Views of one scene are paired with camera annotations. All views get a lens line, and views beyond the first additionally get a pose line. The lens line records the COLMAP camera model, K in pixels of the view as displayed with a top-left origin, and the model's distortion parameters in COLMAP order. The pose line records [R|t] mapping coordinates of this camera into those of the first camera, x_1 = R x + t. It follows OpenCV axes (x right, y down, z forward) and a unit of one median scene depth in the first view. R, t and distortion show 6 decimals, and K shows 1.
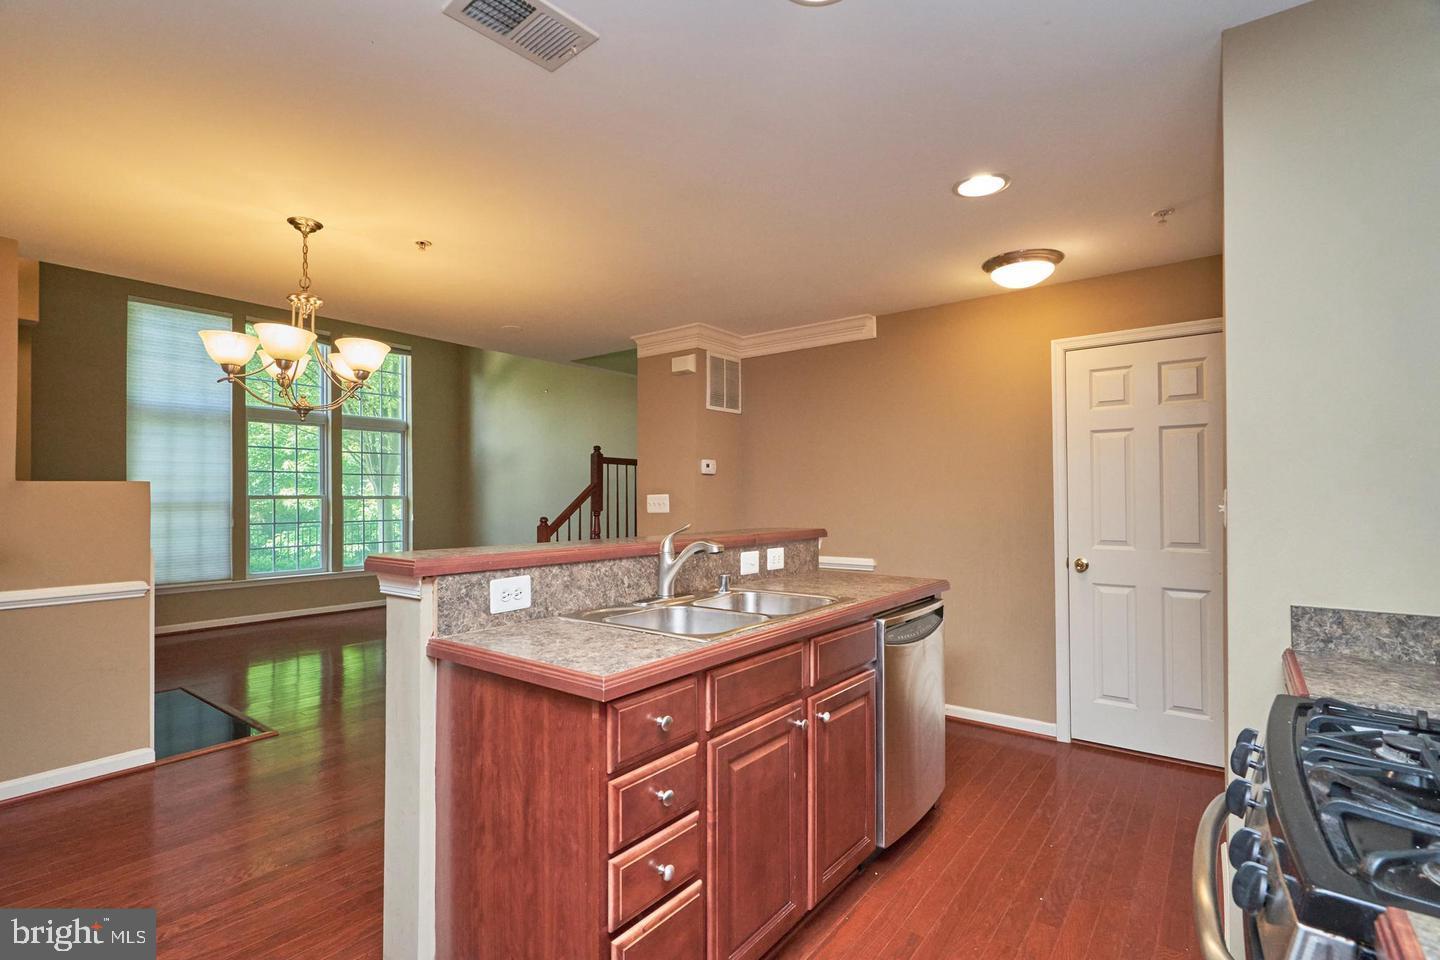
lens RADIAL K [[675.3, 0, 716.8], [0, 675.3, 485.1], [0, 0, 1]] dist [0.003911, 0.001187]
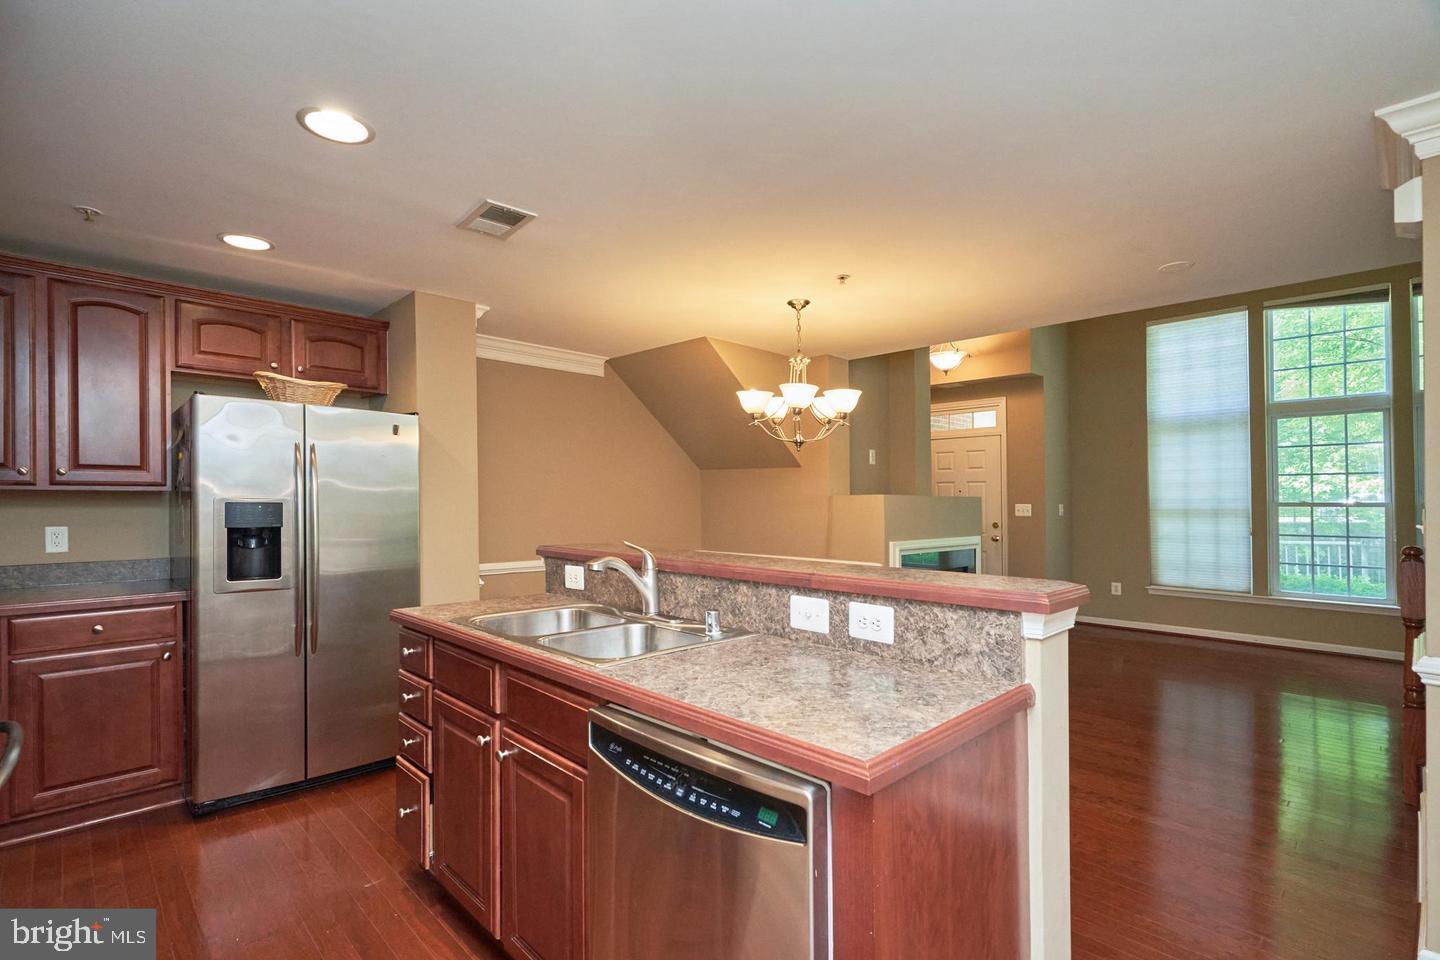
lens RADIAL K [[675.3, 0, 712.1], [0, 675.3, 482.0], [0, 0, 1]] dist [0.003911, 0.001187]
pose [[-0.132767, -0.022494, -0.990892, 0.303135], [0.015716, 0.999569, -0.024797, -0.001123], [0.991023, -0.018865, -0.132356, 0.408588]]
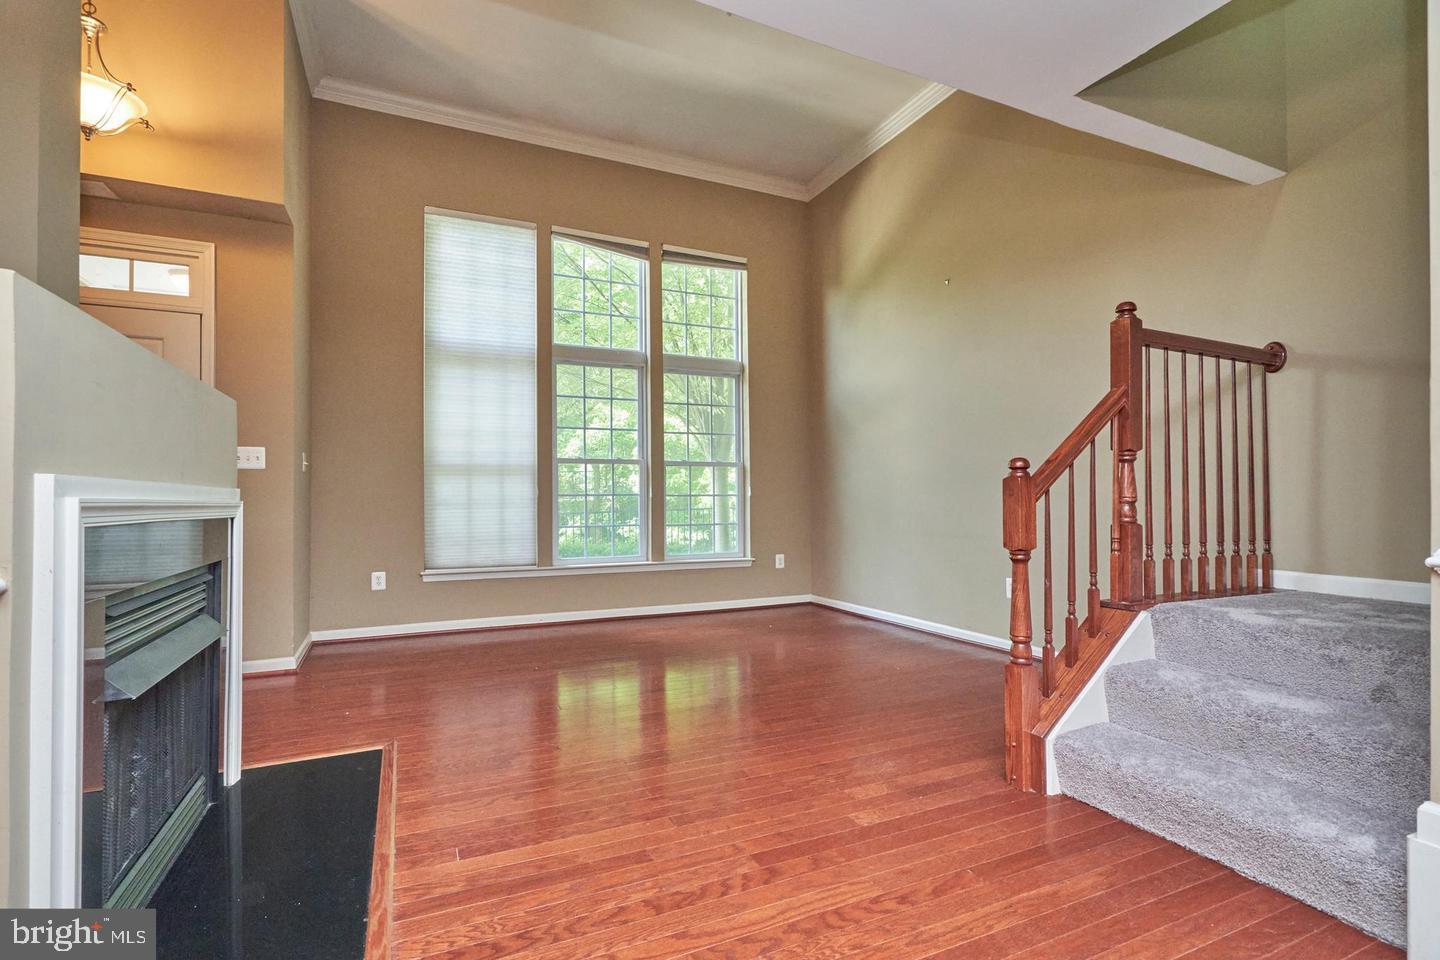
lens RADIAL K [[675.3, 0, 706.7], [0, 675.3, 488.5], [0, 0, 1]] dist [0.003911, 0.001187]
pose [[0.880876, -0.005703, -0.473313, -0.184592], [0.007390, 0.999971, 0.001705, 0.052455], [0.473290, -0.005000, 0.880892, 0.422367]]
